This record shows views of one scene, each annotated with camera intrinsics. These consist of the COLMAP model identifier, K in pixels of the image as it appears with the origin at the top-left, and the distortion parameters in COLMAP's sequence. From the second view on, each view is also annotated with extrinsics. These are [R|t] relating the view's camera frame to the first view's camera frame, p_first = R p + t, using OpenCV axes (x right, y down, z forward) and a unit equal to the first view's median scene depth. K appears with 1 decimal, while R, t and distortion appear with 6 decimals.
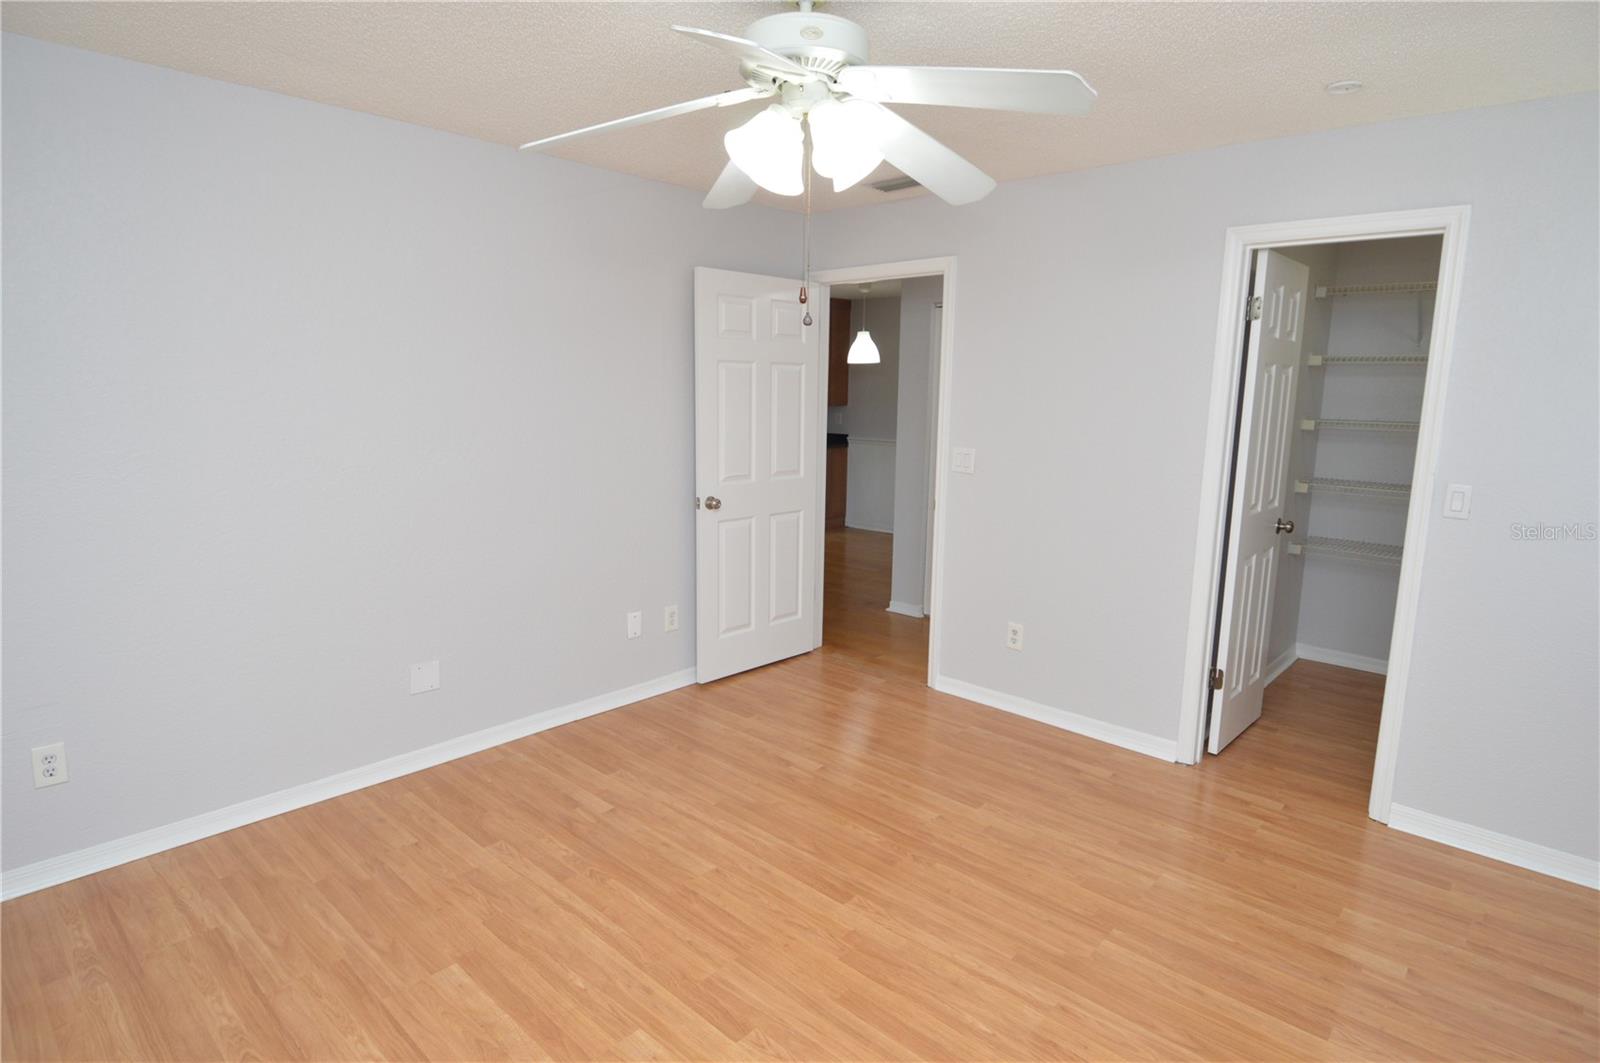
lens RADIAL K [[890.1, 0, 795.2], [0, 890.1, 519.2], [0, 0, 1]] dist [0.017943, -0.028533]
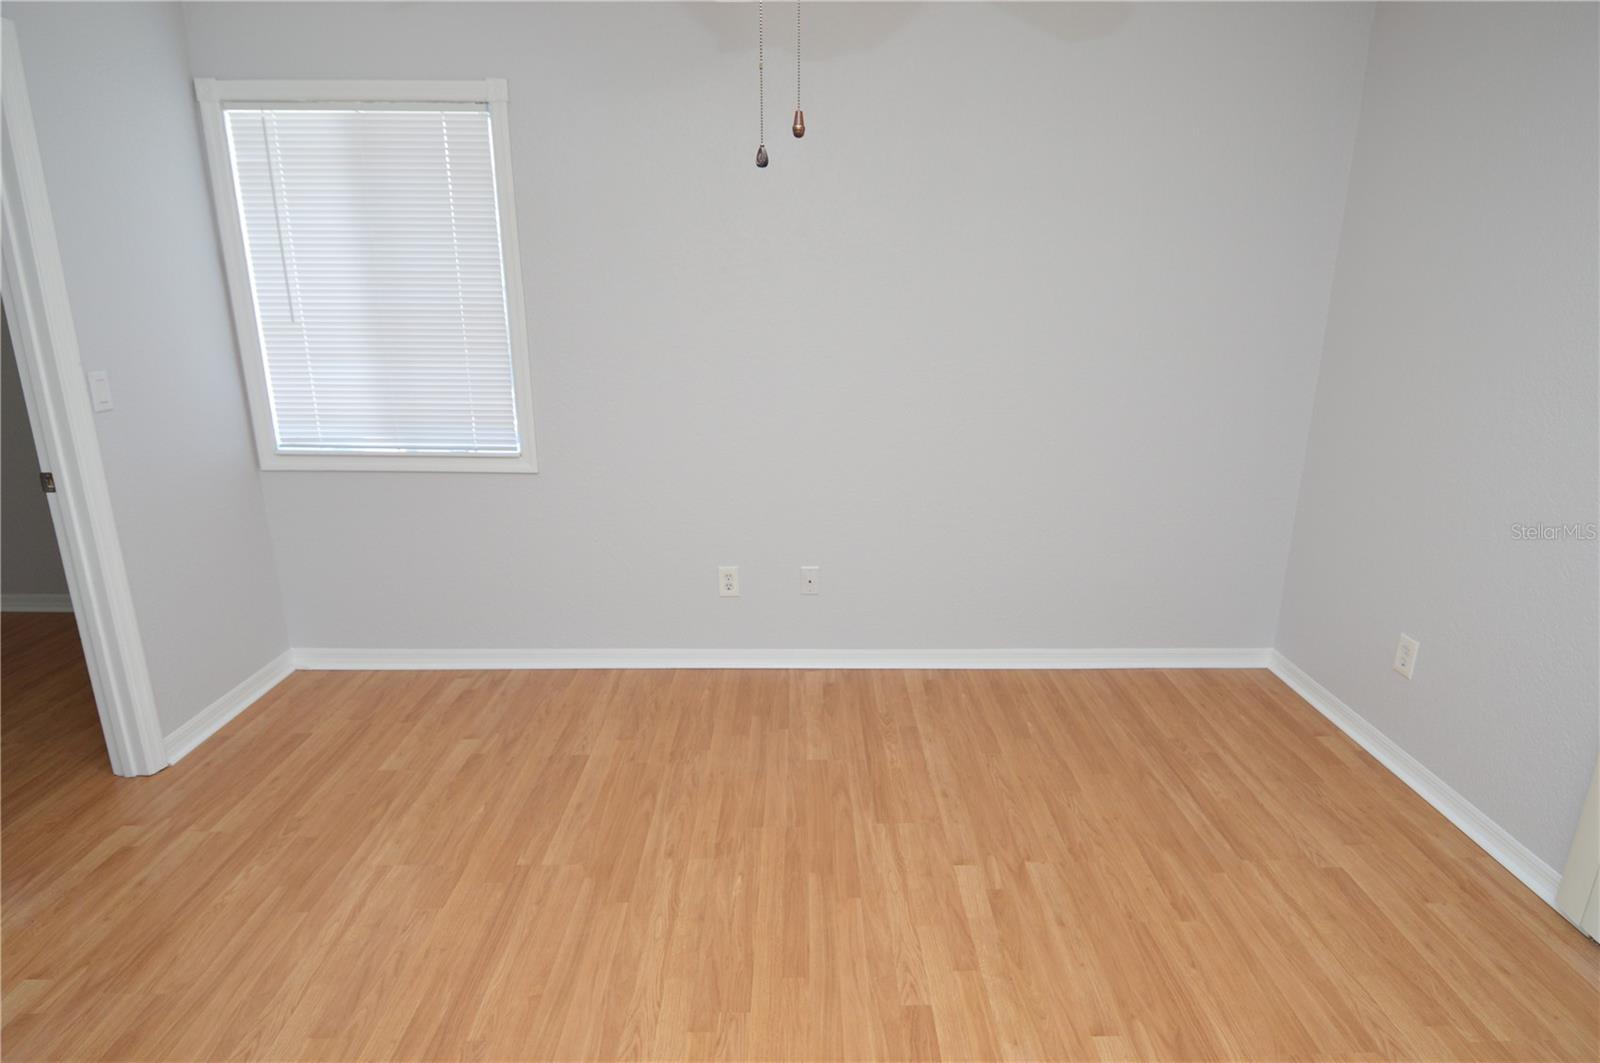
lens RADIAL K [[849.7, 0, 808.7], [0, 849.7, 524.5], [0, 0, 1]] dist [0.021975, -0.030225]
pose [[-0.692315, -0.222576, 0.686411, -0.383381], [0.093072, 0.915752, 0.390815, -0.187713], [-0.715568, 0.334453, -0.613273, 1.178710]]
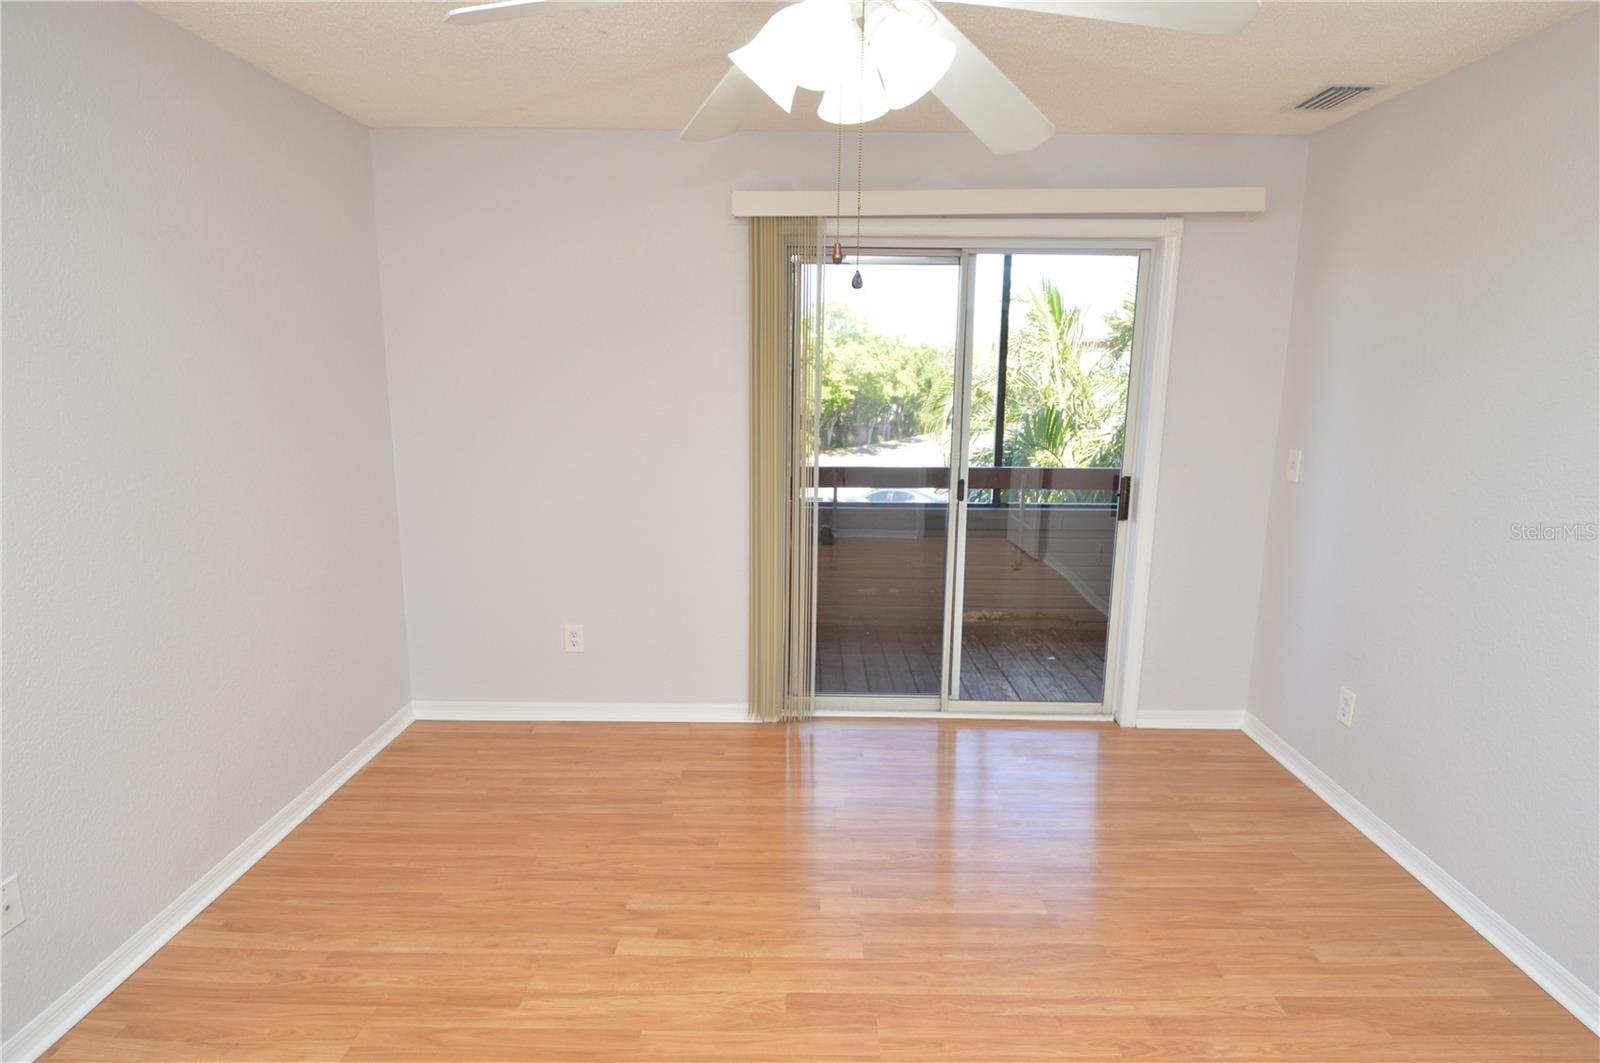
lens RADIAL K [[849.7, 0, 808.7], [0, 849.7, 524.5], [0, 0, 1]] dist [0.021975, -0.030225]
pose [[-0.742177, 0.098625, -0.662908, 0.426261], [-0.123850, 0.951895, 0.280279, -0.185581], [0.658662, 0.290118, -0.694260, 1.250375]]
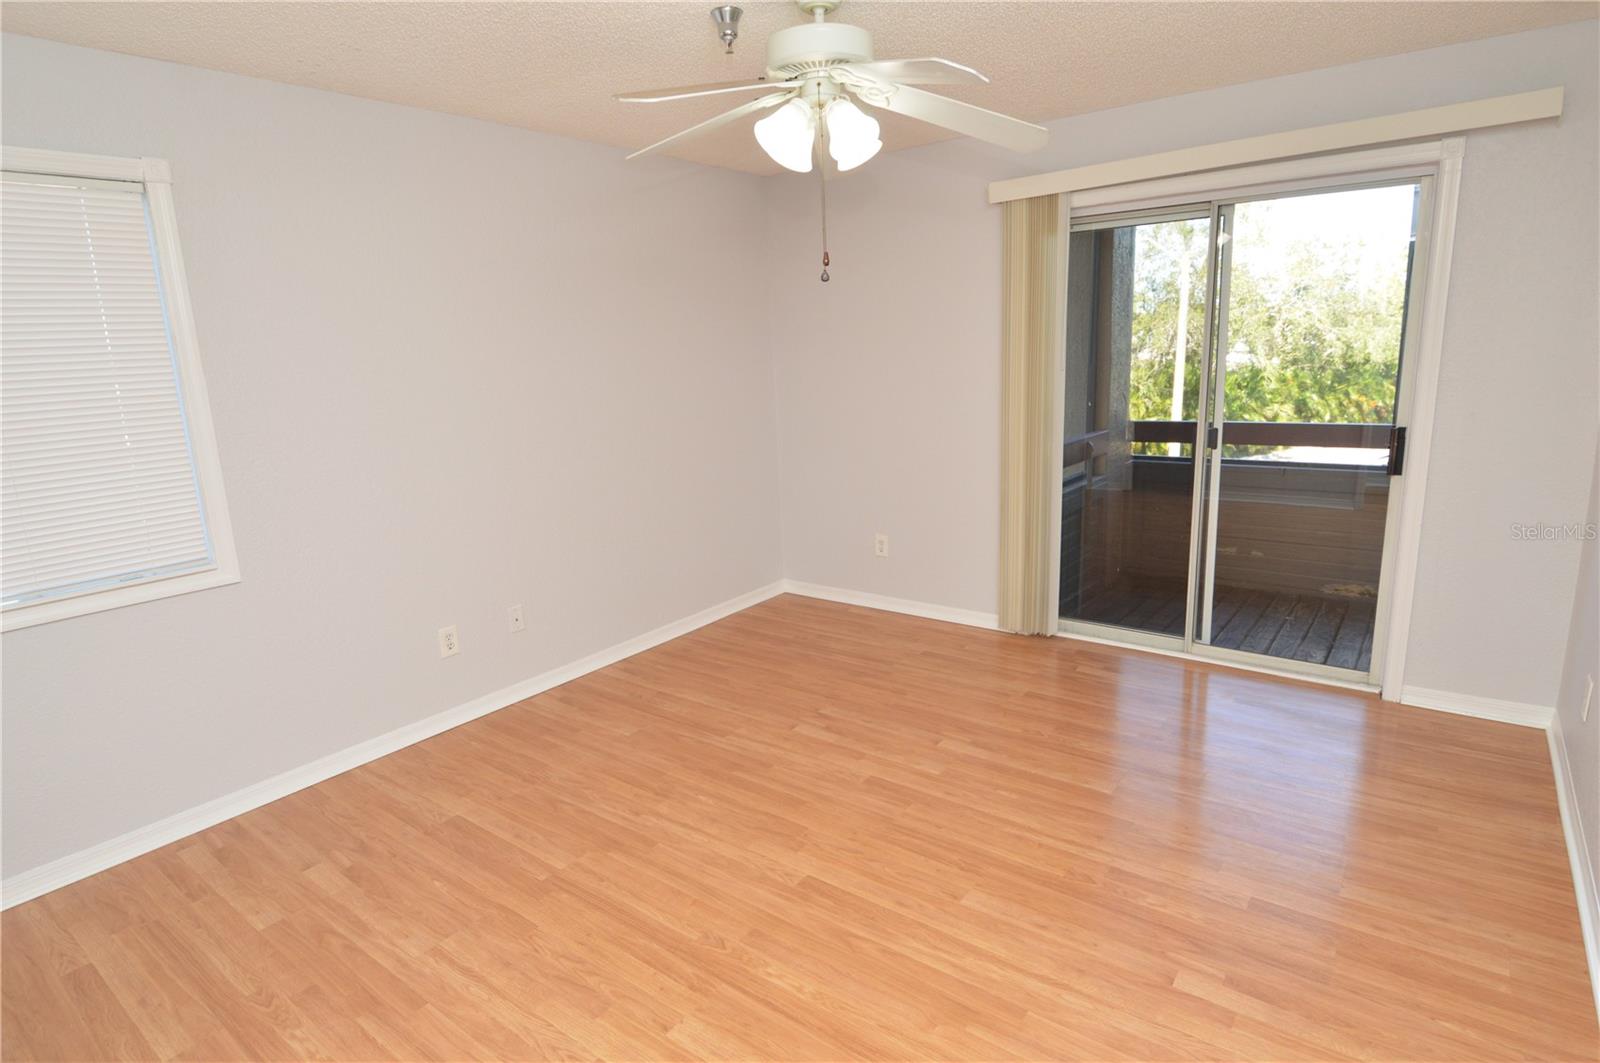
lens RADIAL K [[840.0, 0, 801.4], [0, 840.0, 525.3], [0, 0, 1]] dist [0.027585, -0.028366]
pose [[-0.995181, 0.042694, -0.088277, 0.126794], [0.008482, 0.934348, 0.356262, -0.254064], [0.097691, 0.353796, -0.930207, 1.734214]]
